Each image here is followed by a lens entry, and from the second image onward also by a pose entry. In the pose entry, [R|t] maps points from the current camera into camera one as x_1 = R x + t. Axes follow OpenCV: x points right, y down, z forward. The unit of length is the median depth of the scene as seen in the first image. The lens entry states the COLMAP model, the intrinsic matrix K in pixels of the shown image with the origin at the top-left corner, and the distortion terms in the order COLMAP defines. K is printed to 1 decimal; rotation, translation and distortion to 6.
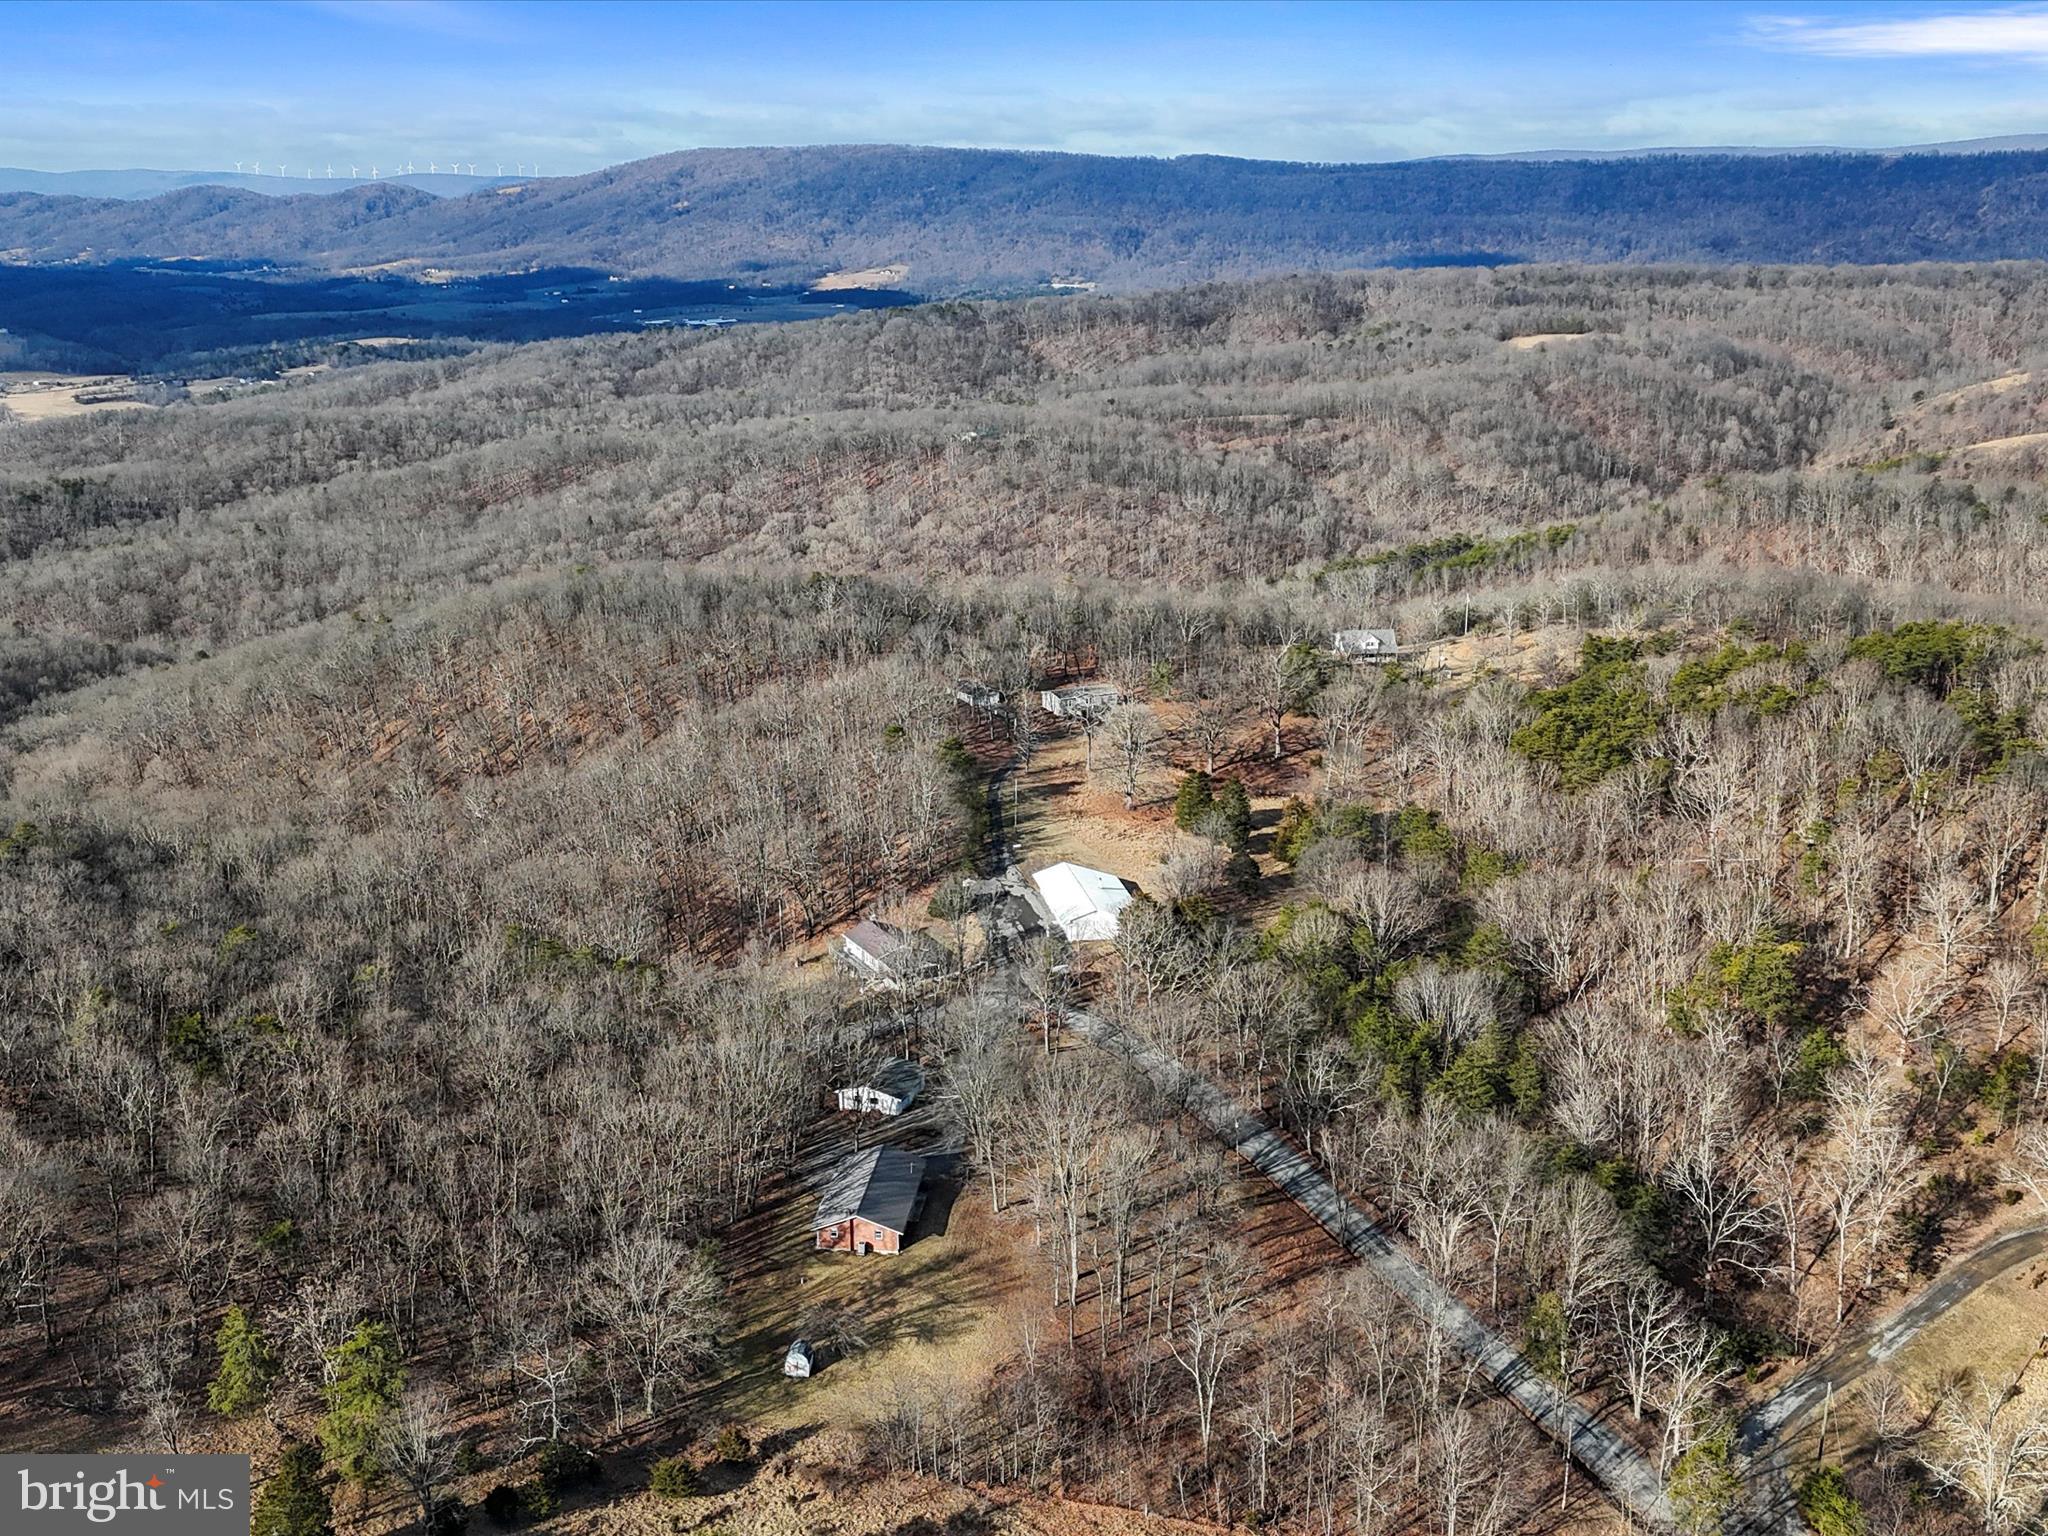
lens RADIAL K [[2038.1, 0, 1028.8], [0, 2038.1, 771.2], [0, 0, 1]] dist [-0.000952, 0.000000]
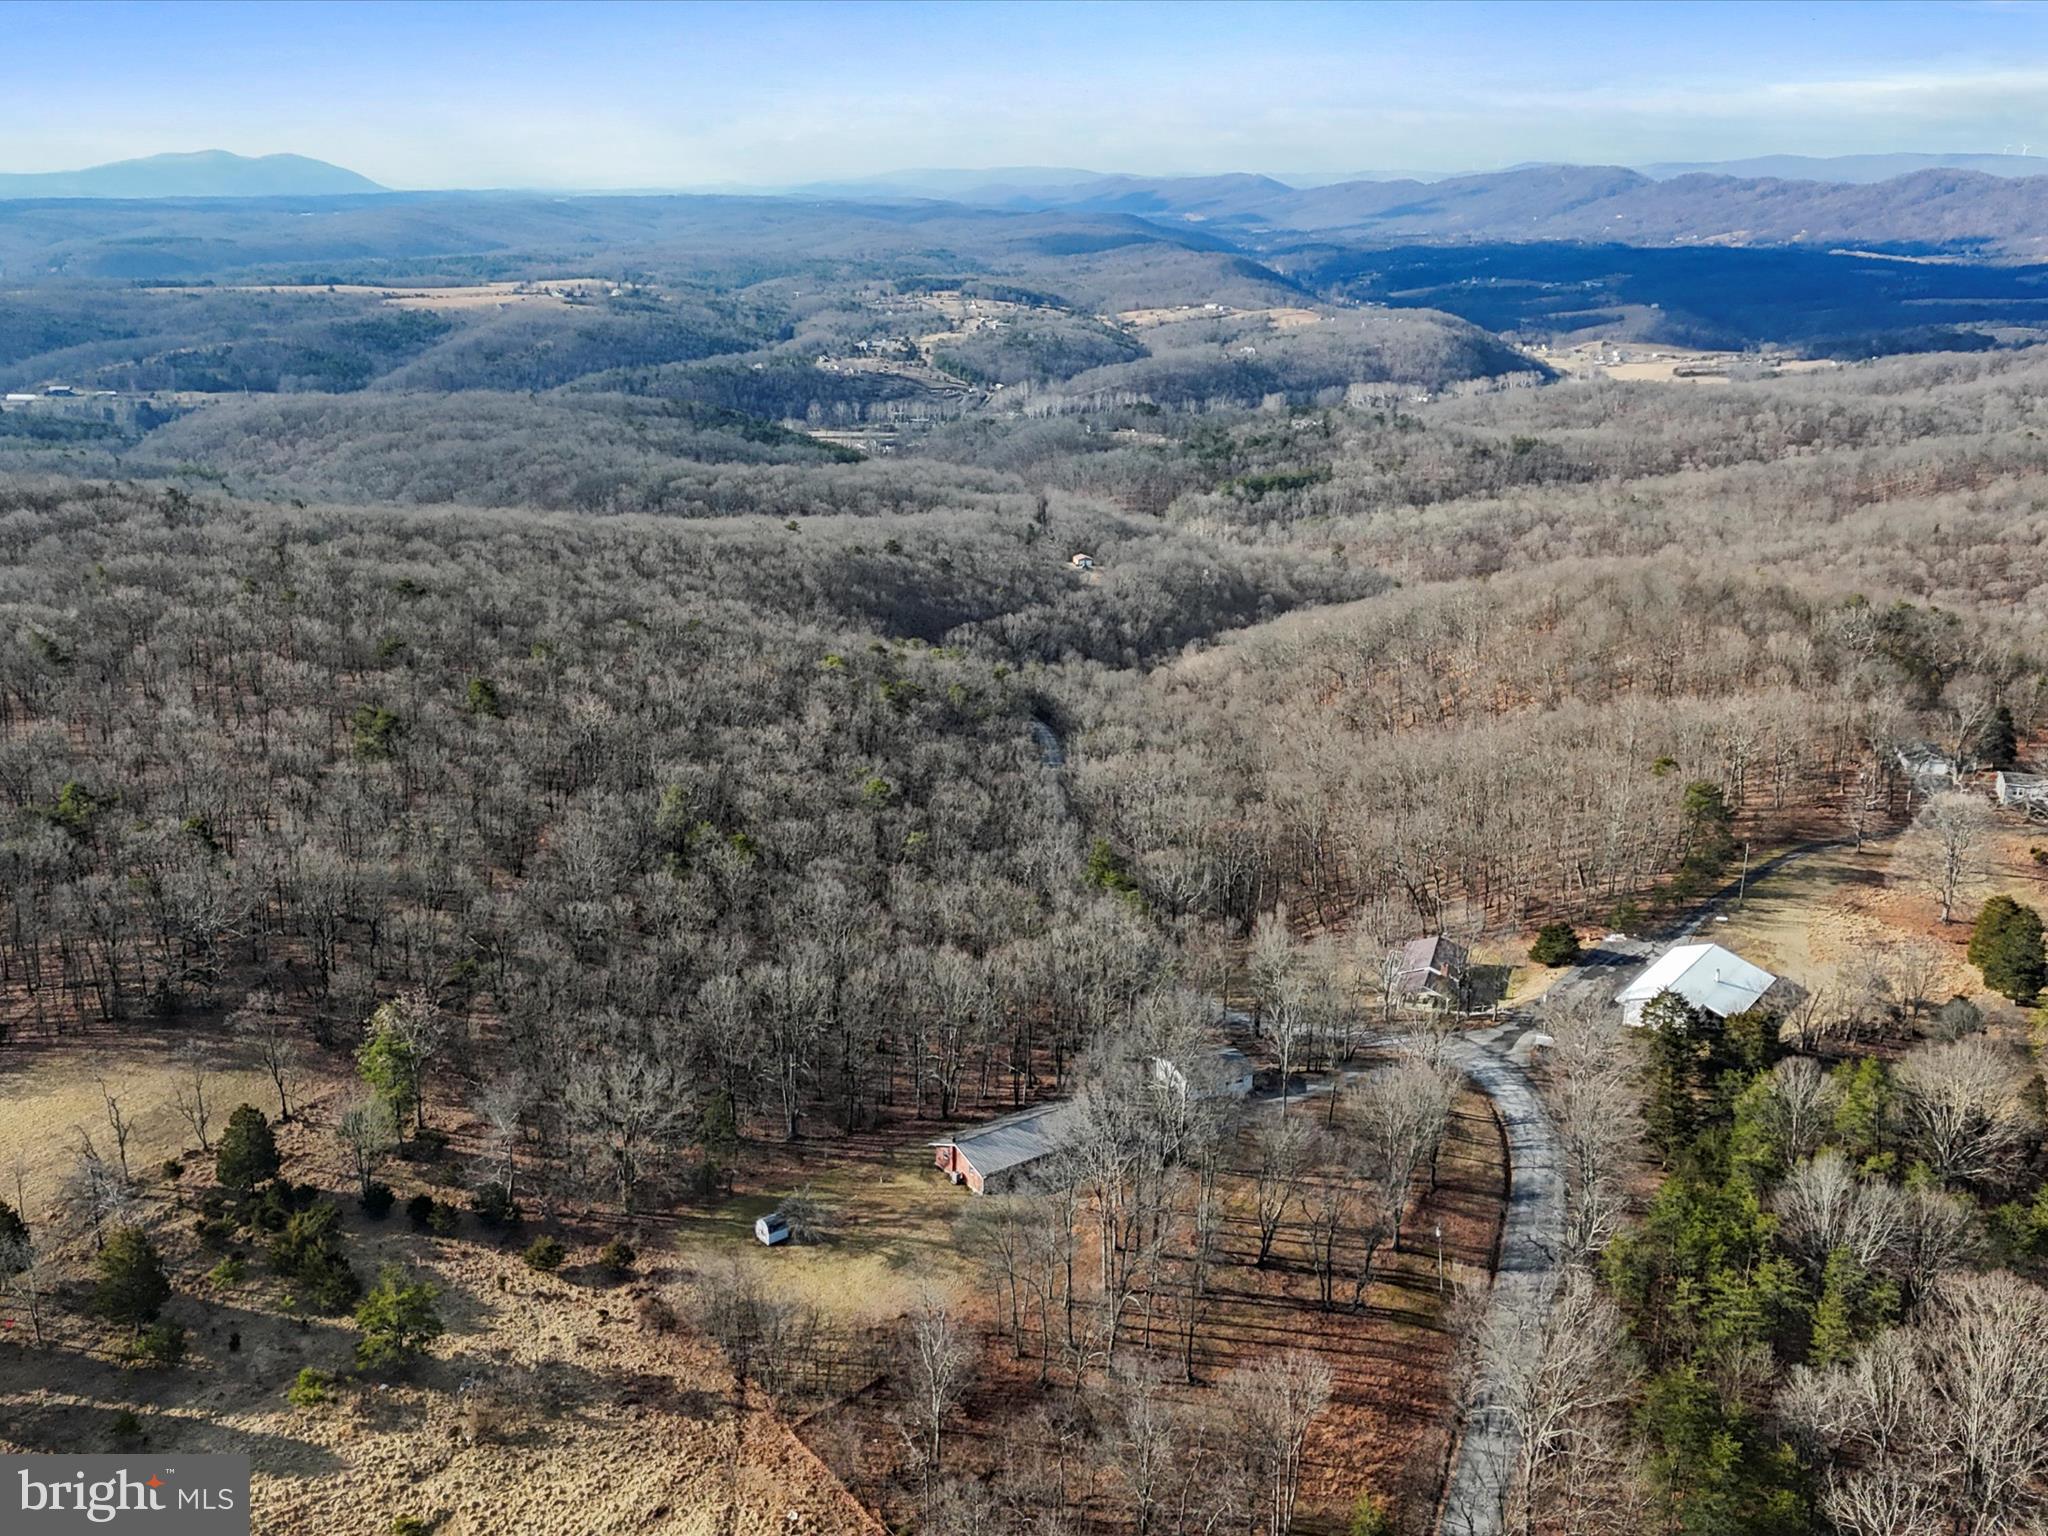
lens RADIAL K [[2038.1, 0, 1016.8], [0, 2038.1, 760.9], [0, 0, 1]] dist [-0.000952, 0.000000]
pose [[0.667152, 0.195761, -0.718739, 0.632509], [-0.194825, 0.977122, 0.085294, -0.063193], [0.718993, 0.083124, 0.690028, 0.297700]]
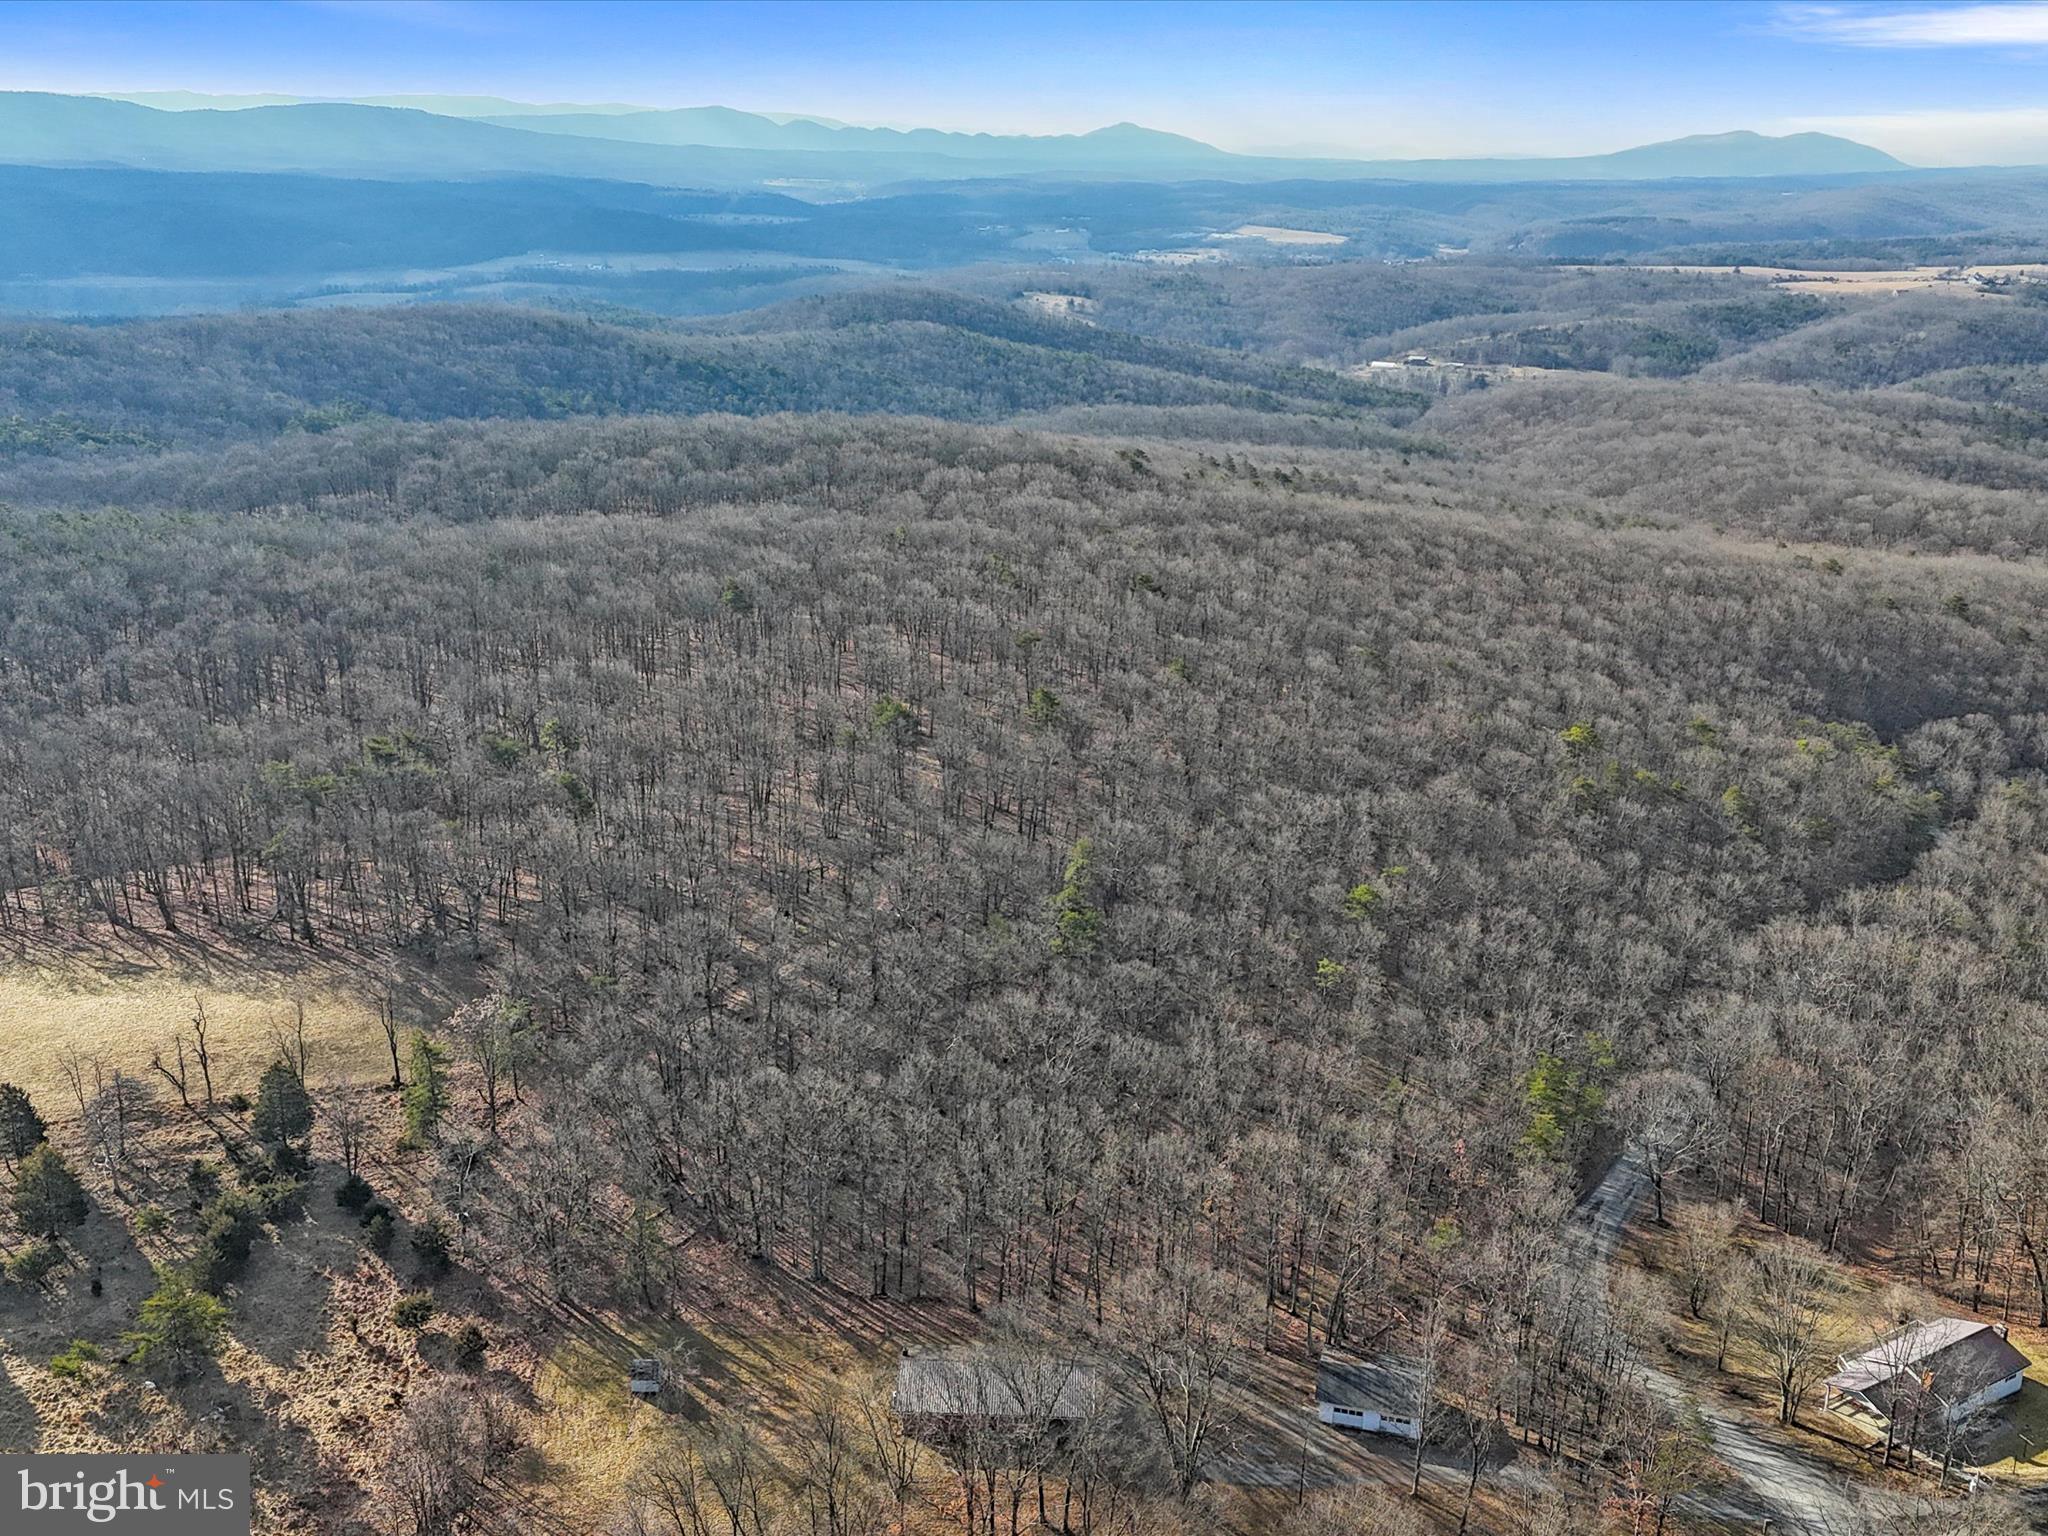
lens RADIAL K [[2038.1, 0, 1026.6], [0, 2038.1, 758.2], [0, 0, 1]] dist [-0.000952, 0.000000]
pose [[0.011194, 0.267251, -0.963562, 0.614150], [-0.257335, 0.931935, 0.255490, -0.212285], [0.966257, 0.245098, 0.079206, 0.925417]]
